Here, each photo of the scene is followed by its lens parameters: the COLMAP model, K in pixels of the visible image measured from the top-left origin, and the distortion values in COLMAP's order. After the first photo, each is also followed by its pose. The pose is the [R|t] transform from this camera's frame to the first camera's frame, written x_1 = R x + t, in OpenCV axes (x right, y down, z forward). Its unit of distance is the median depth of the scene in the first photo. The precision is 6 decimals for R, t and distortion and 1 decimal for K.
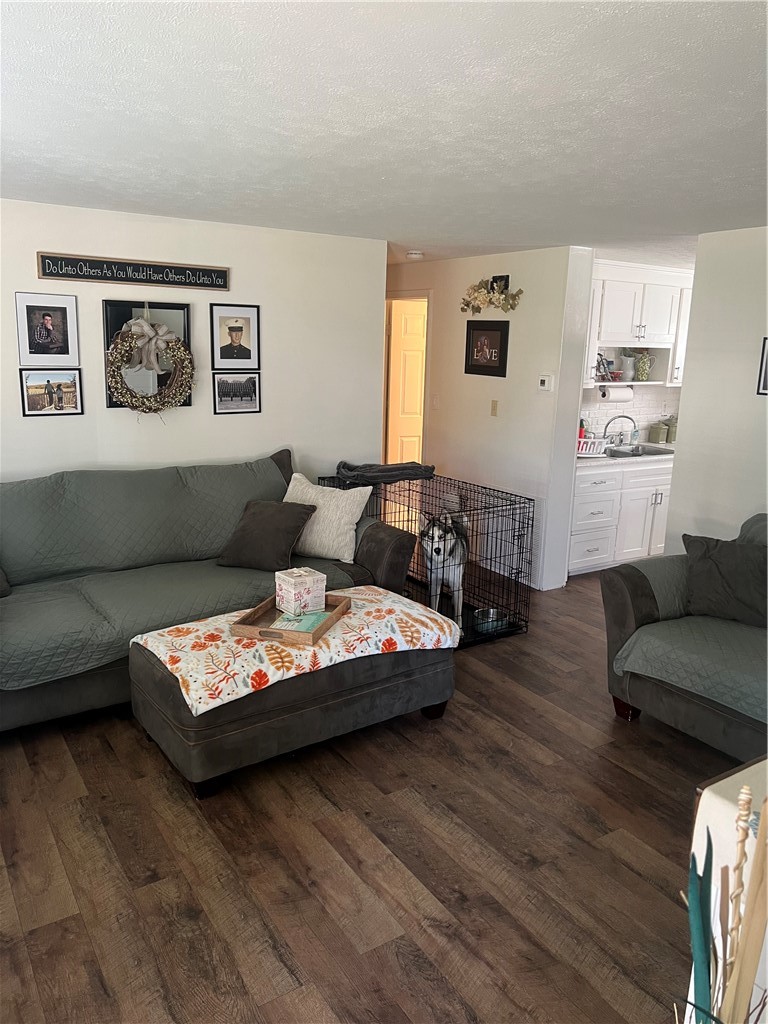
lens RADIAL K [[761.8, 0, 383.5], [0, 761.8, 506.1], [0, 0, 1]] dist [0.064607, -0.077042]
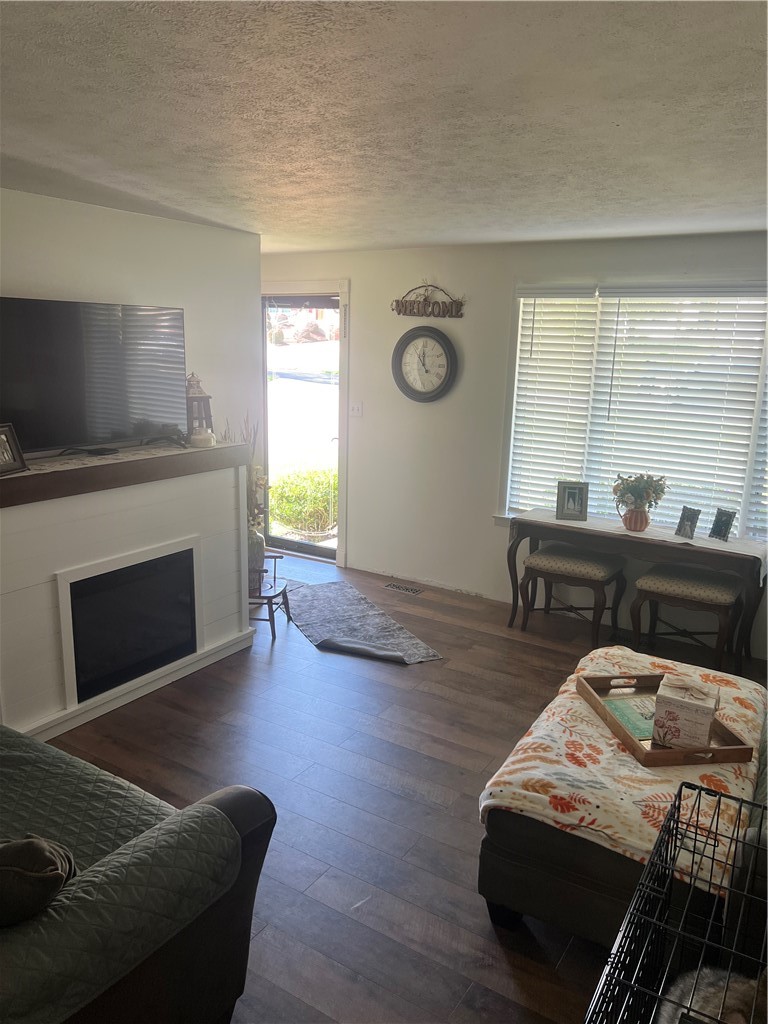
lens RADIAL K [[761.8, 0, 383.5], [0, 761.8, 506.1], [0, 0, 1]] dist [0.064607, -0.077042]
pose [[-0.908286, 0.038296, -0.416593, 0.431826], [-0.140669, 0.909862, 0.390337, -0.300290], [0.393990, 0.413139, -0.821028, 1.399751]]
